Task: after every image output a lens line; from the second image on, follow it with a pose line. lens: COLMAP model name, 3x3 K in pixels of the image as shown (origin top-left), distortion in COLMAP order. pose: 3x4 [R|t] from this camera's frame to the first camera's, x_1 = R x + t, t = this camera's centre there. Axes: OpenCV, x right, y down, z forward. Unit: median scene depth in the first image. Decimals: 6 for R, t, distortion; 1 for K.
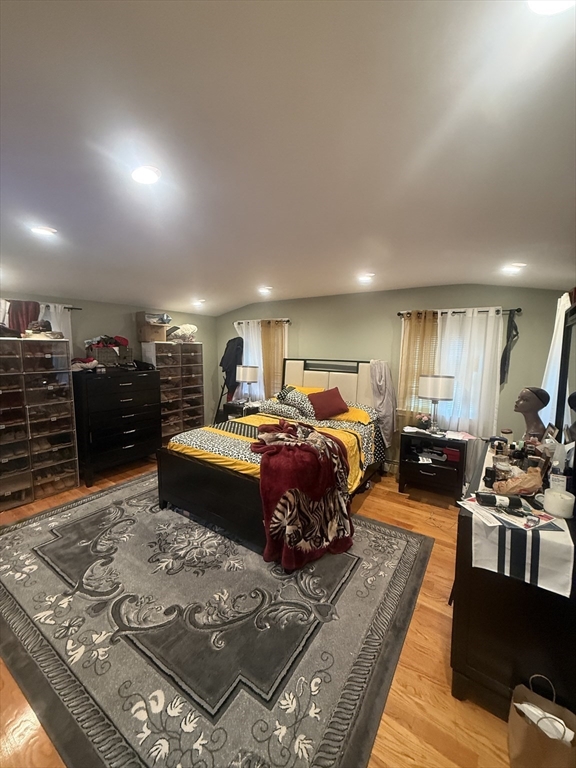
lens RADIAL K [[306.9, 0, 289.0], [0, 306.9, 382.9], [0, 0, 1]] dist [0.003039, 0.000214]
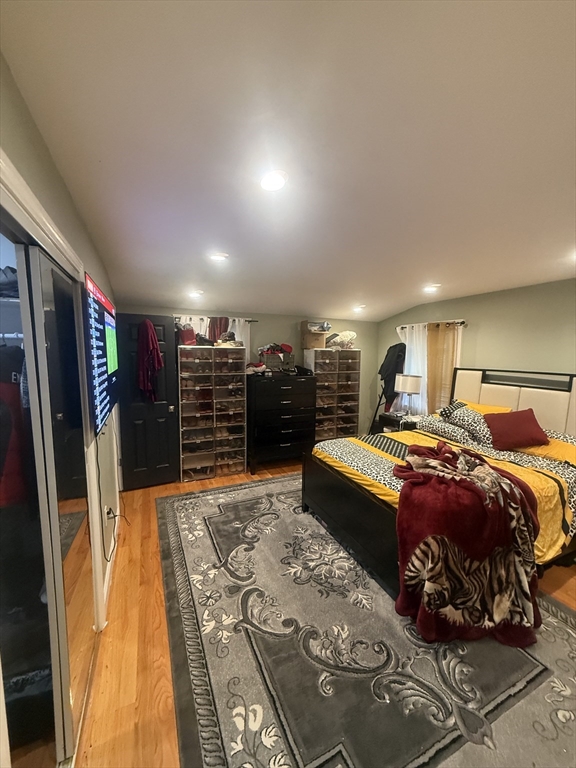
lens RADIAL K [[306.9, 0, 288.6], [0, 306.9, 382.1], [0, 0, 1]] dist [0.003039, 0.000214]
pose [[0.852298, 0.051036, -0.520561, 0.057778], [-0.063433, 0.997968, -0.006017, -0.012000], [0.519196, 0.038149, 0.853804, 0.093095]]
